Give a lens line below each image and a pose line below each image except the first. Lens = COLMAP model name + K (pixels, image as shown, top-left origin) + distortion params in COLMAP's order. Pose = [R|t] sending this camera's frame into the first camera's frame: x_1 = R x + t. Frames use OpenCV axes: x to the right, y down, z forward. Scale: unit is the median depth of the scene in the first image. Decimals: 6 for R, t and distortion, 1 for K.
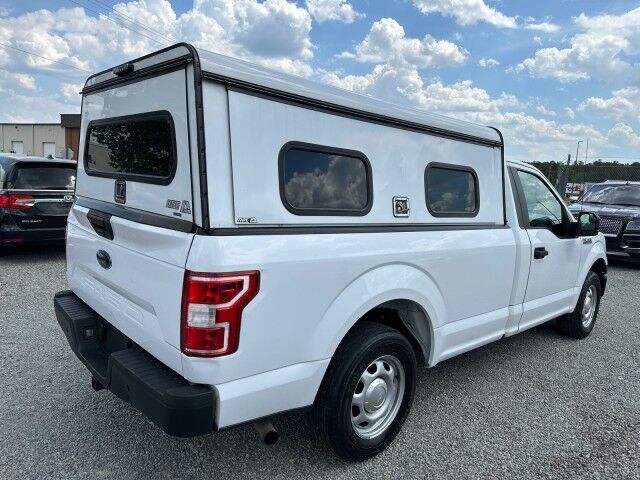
lens RADIAL K [[446.6, 0, 305.6], [0, 446.6, 241.0], [0, 0, 1]] dist [0.041606, -0.029827]
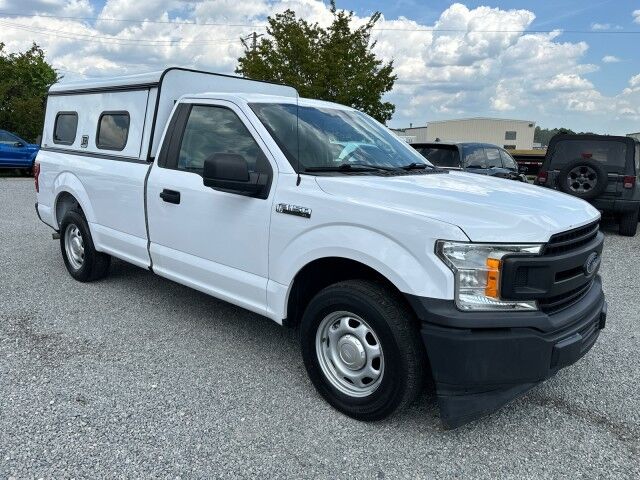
lens RADIAL K [[473.6, 0, 317.8], [0, 473.6, 252.2], [0, 0, 1]] dist [0.068457, -0.089810]
pose [[0.120642, 0.163562, -0.979129, 2.149877], [-0.162698, 0.976253, 0.143035, -0.069234], [0.979273, 0.142046, 0.144388, 1.653702]]
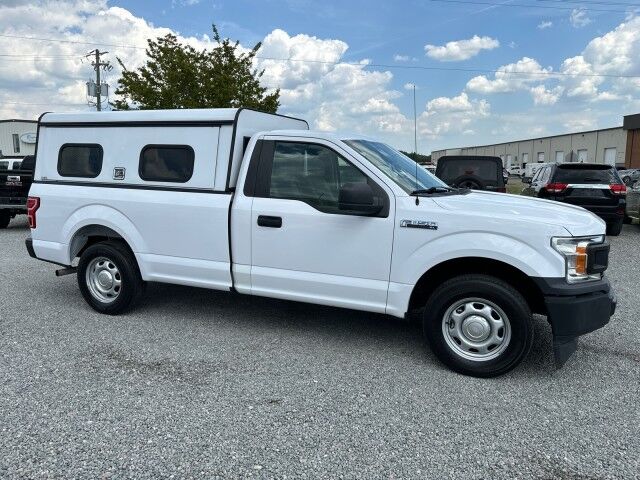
lens RADIAL K [[473.6, 0, 317.8], [0, 473.6, 252.2], [0, 0, 1]] dist [0.068457, -0.089810]
pose [[0.441052, 0.103501, -0.891494, 2.186320], [-0.108988, 0.992153, 0.061268, 0.025572], [0.890840, 0.070139, 0.448871, 0.874823]]
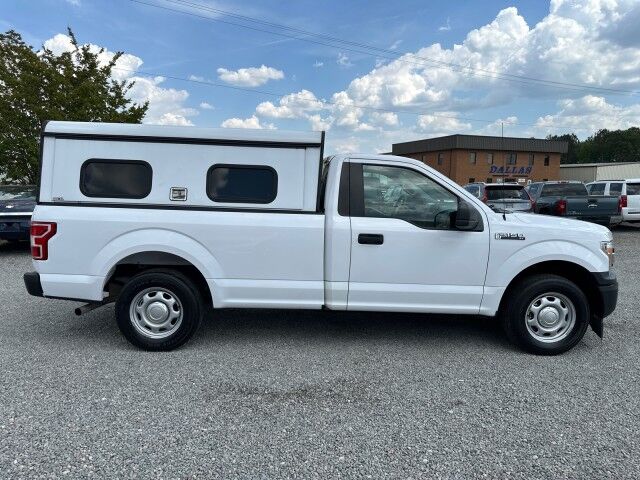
lens RADIAL K [[455.1, 0, 320.0], [0, 455.1, 240.0], [0, 0, 1]] dist [0.035924, -0.032558]
pose [[0.772780, 0.031434, -0.633895, 1.594362], [-0.061869, 0.997747, -0.025948, 0.092696], [0.631651, 0.059271, 0.772984, 0.095782]]
